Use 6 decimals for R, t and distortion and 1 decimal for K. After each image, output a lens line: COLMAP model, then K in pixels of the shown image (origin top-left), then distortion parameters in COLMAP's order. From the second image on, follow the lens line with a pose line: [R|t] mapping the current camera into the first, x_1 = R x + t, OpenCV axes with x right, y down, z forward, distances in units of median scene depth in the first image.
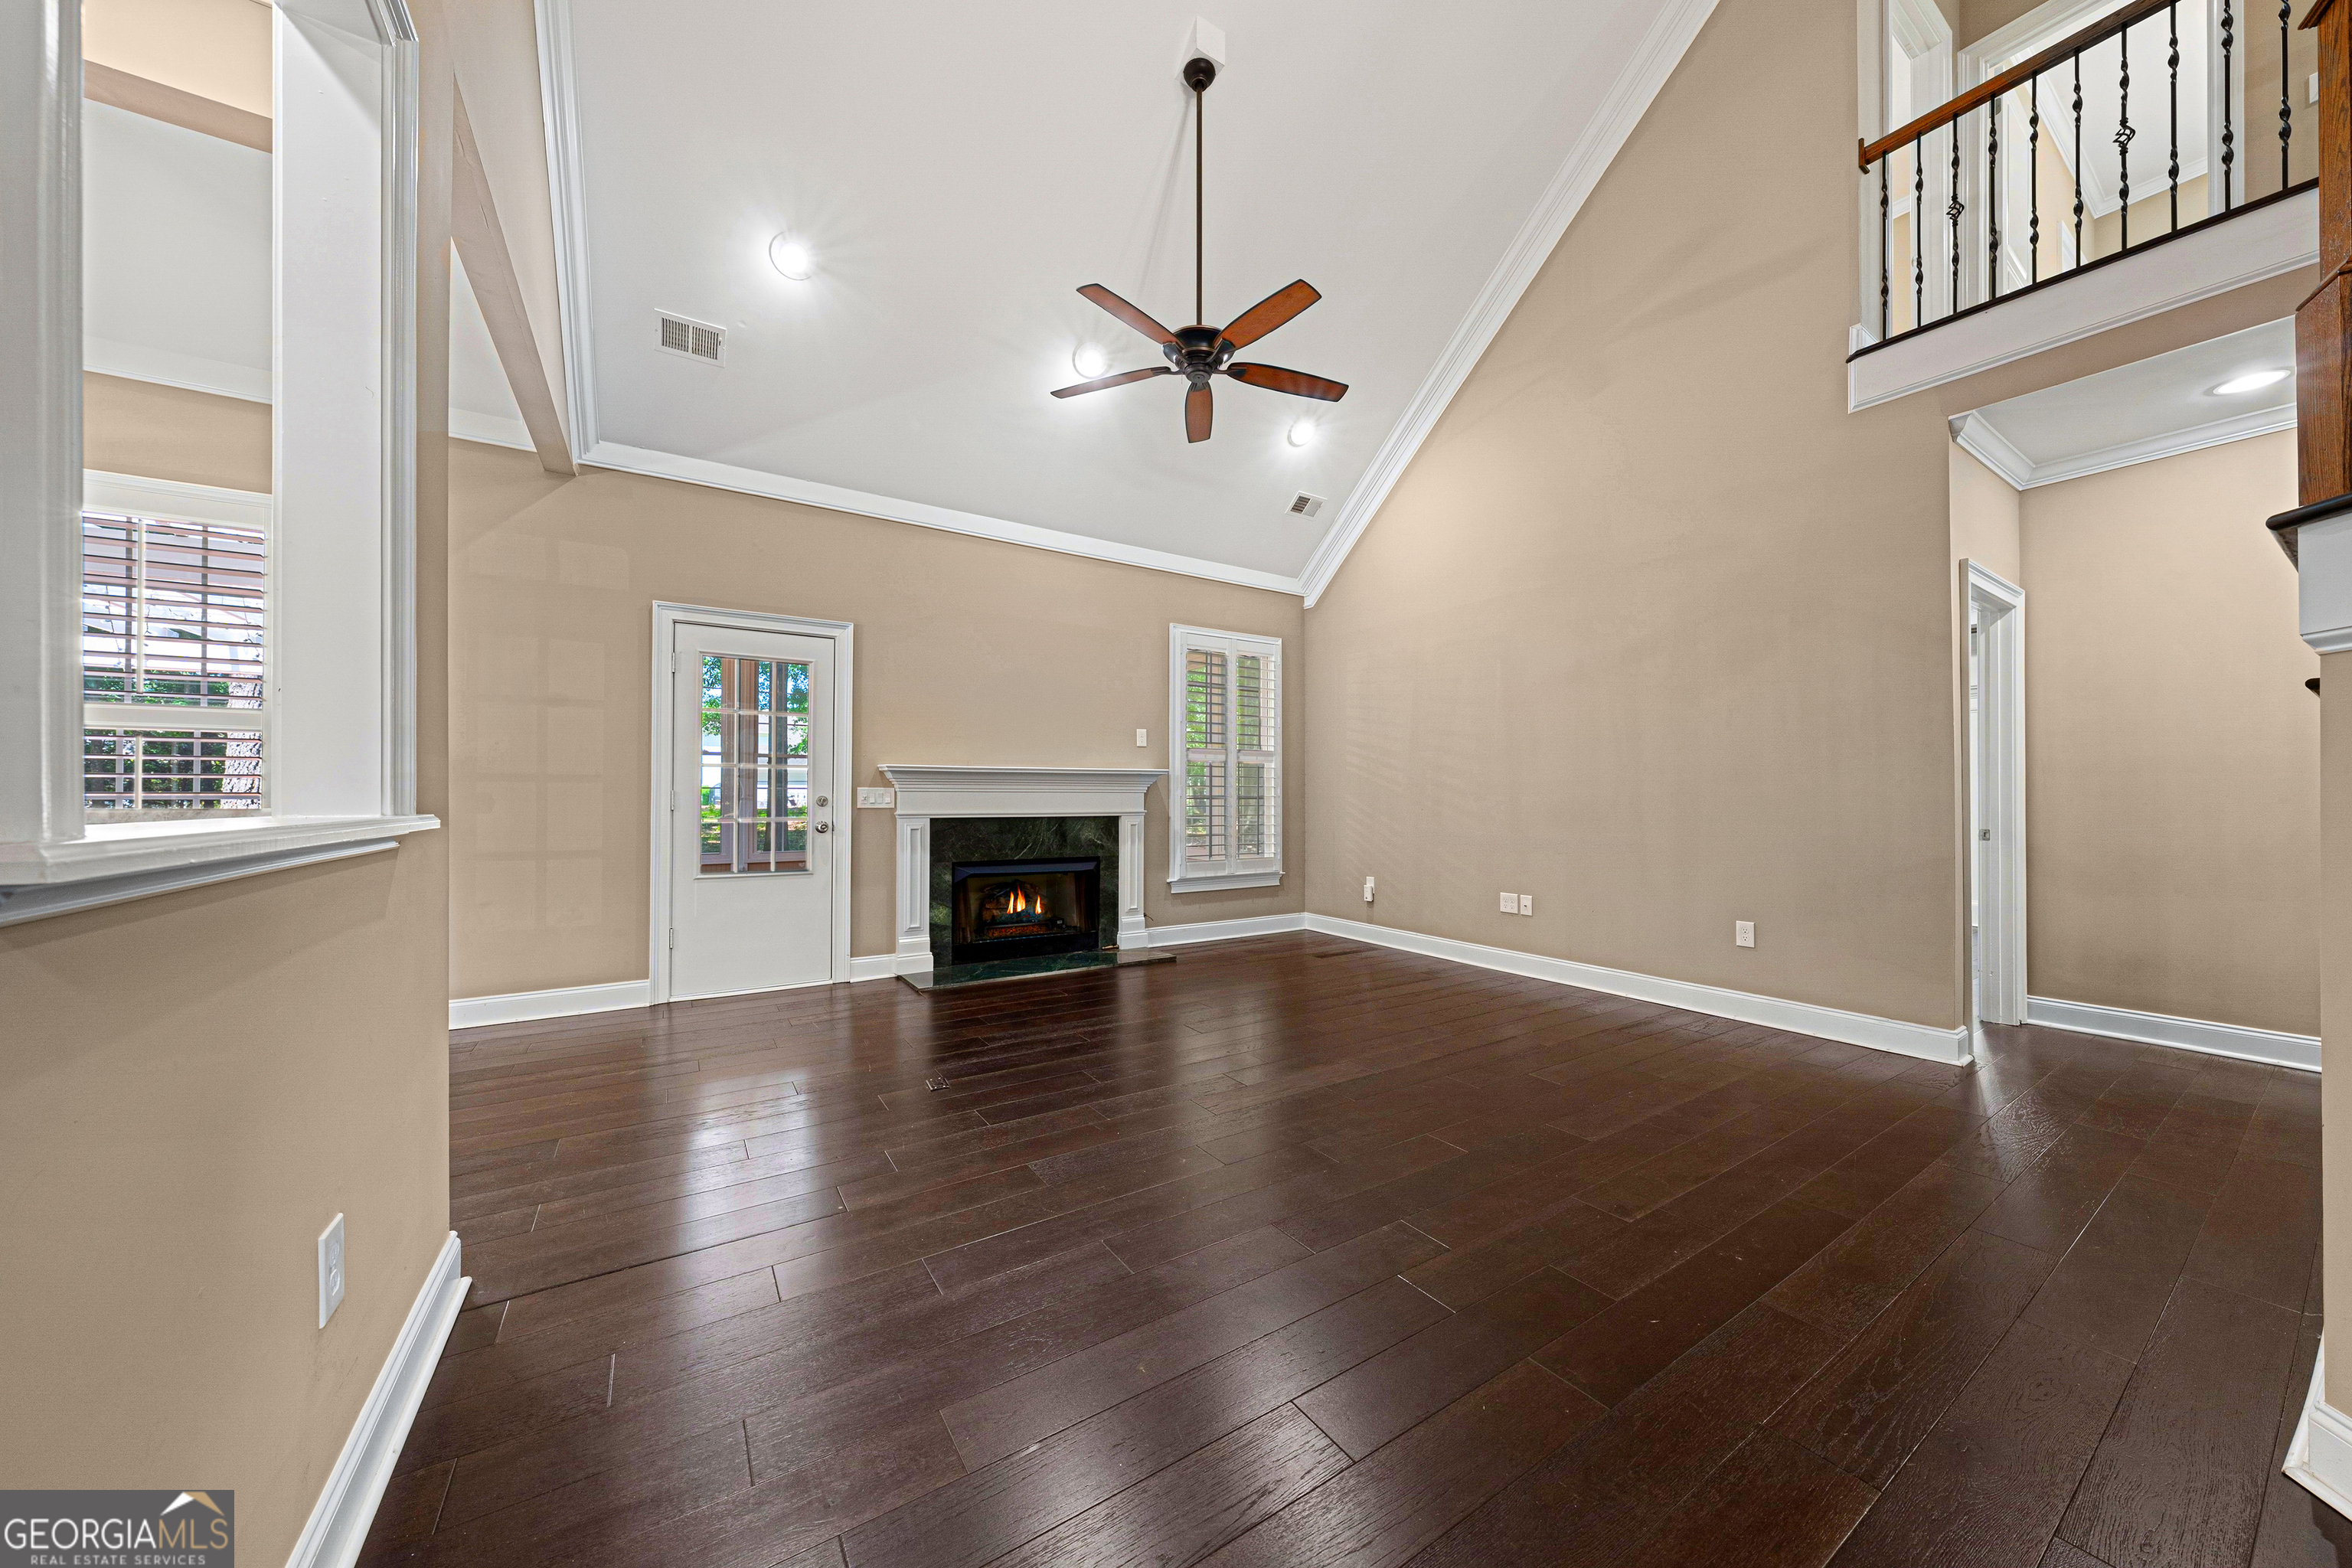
lens RADIAL K [[796.5, 0, 1174.4], [0, 796.5, 789.5], [0, 0, 1]] dist [-0.000245, -0.000053]
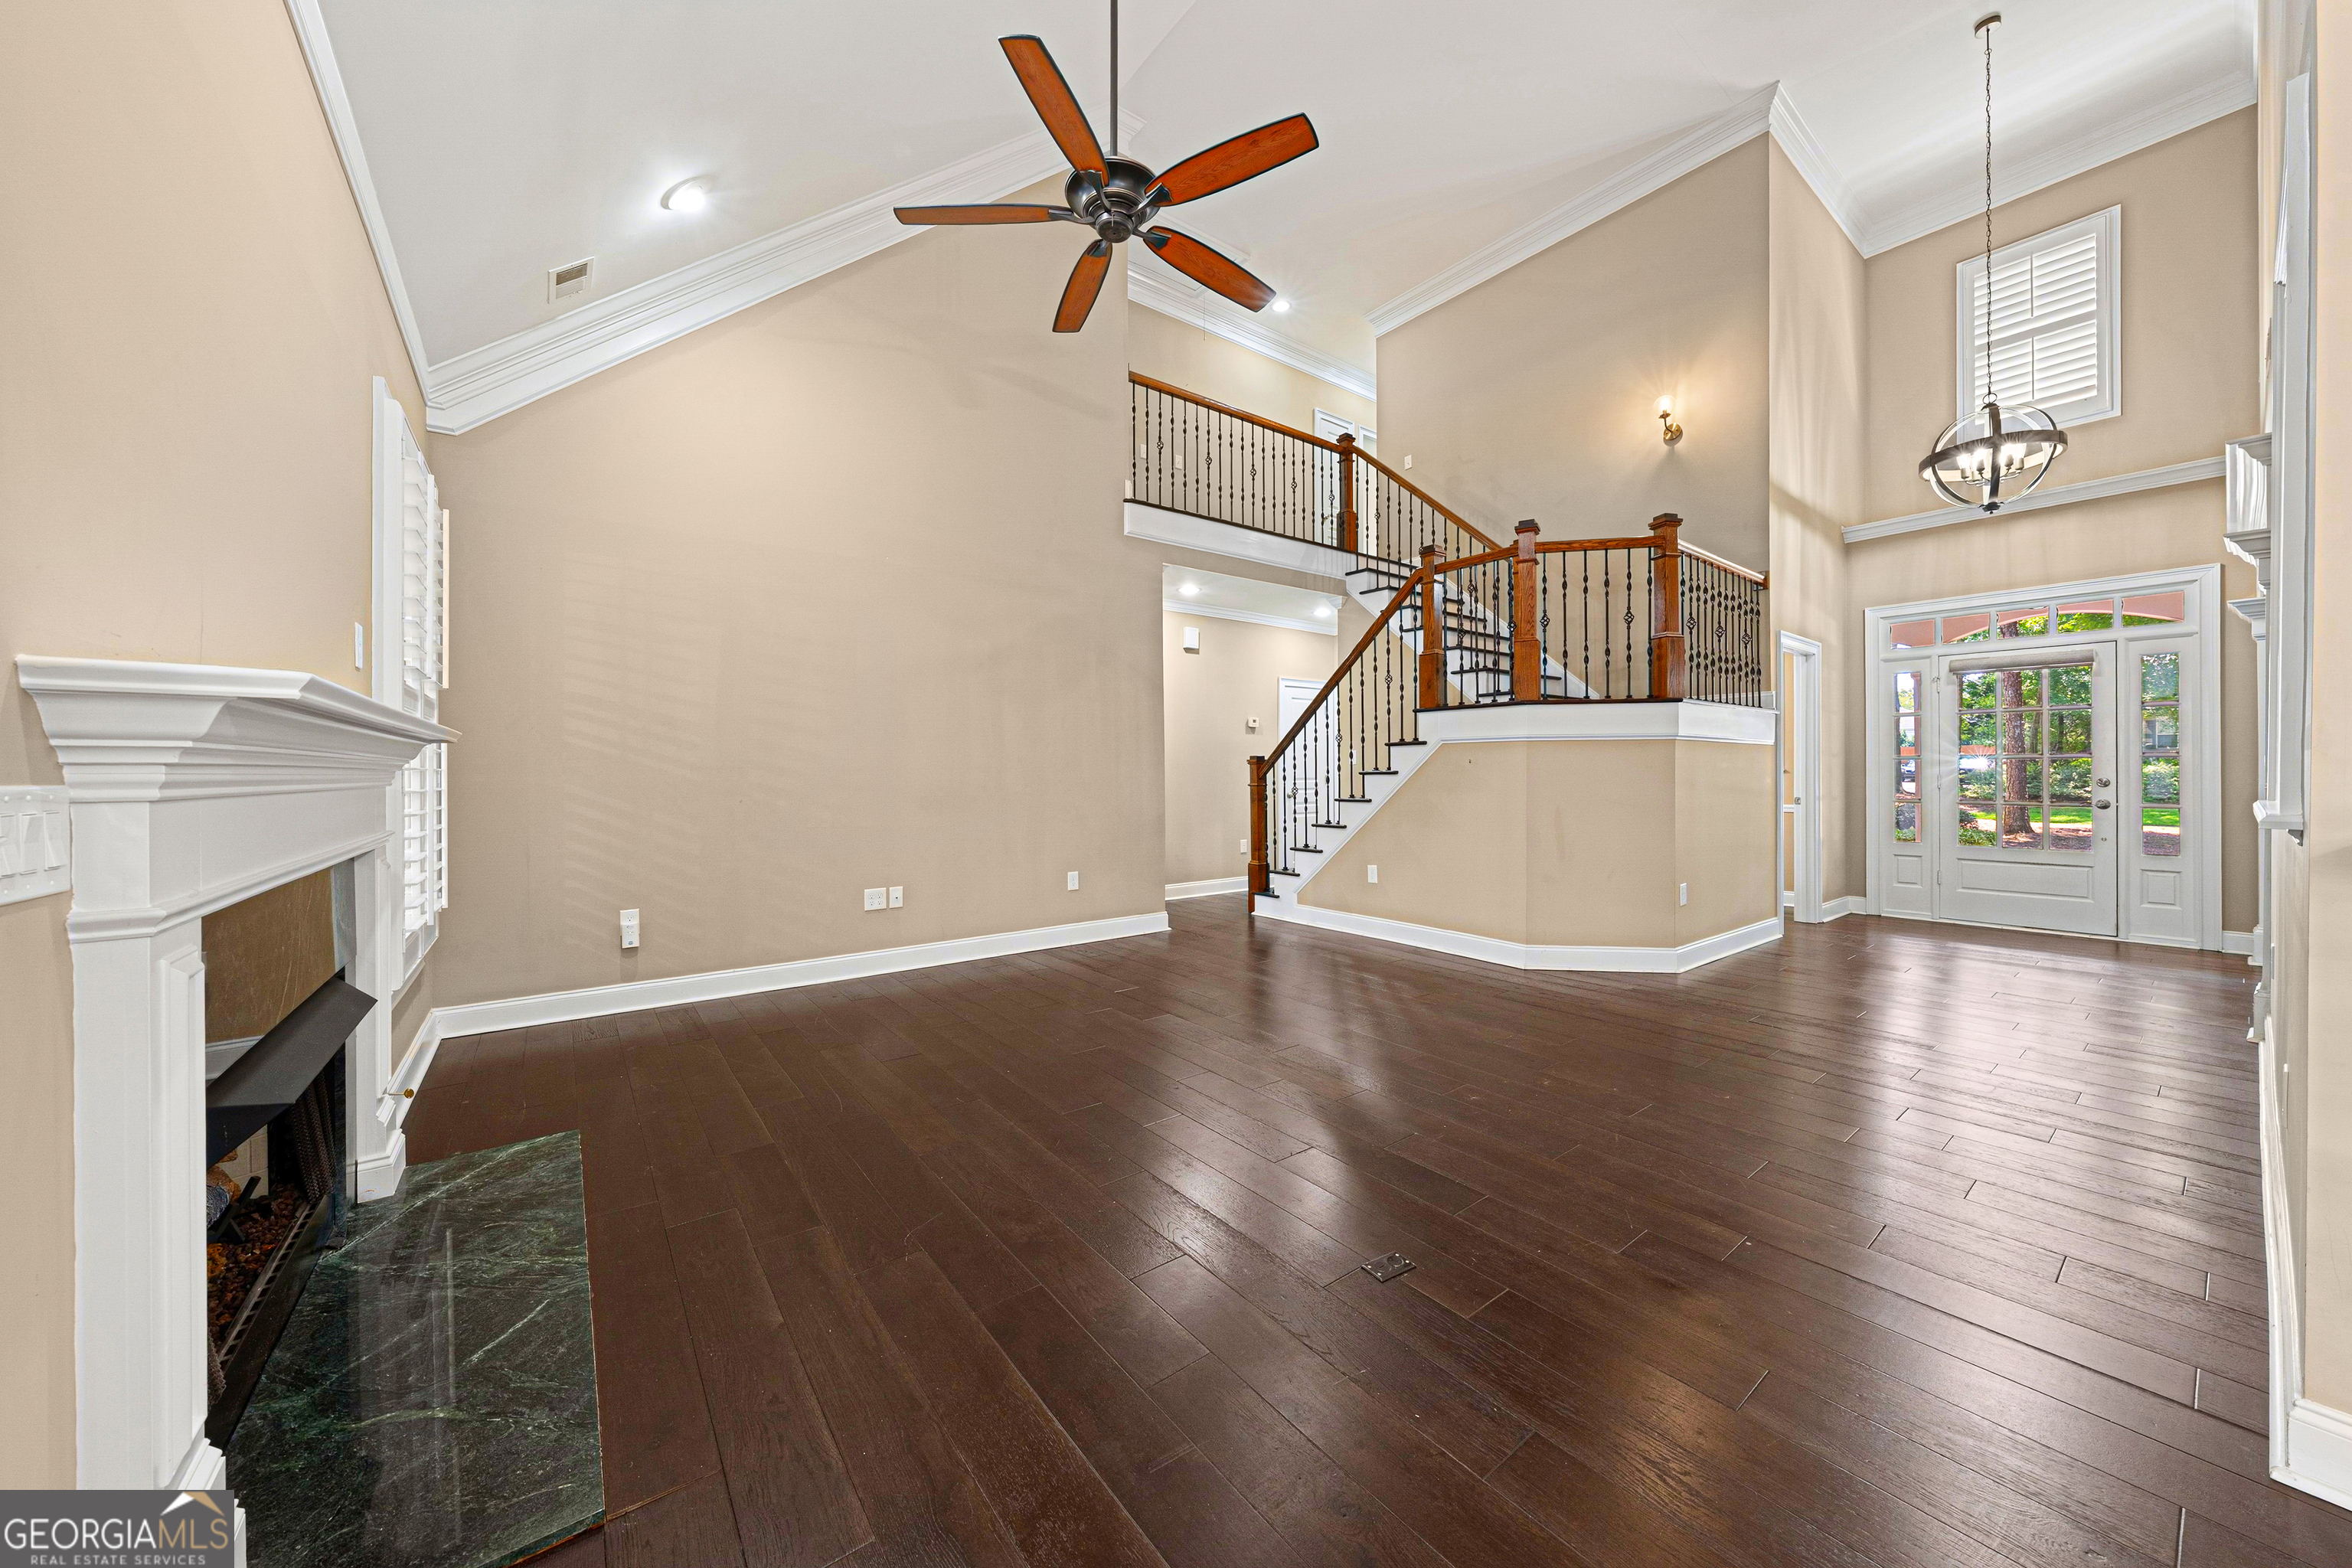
lens RADIAL K [[817.7, 0, 1177.4], [0, 817.7, 771.4], [0, 0, 1]] dist [0.000354, 0.000002]
pose [[-0.075005, -0.000030, 0.997183, -0.580207], [-0.003529, 0.999994, -0.000236, -0.005731], [-0.997177, -0.003537, -0.075004, 0.774953]]
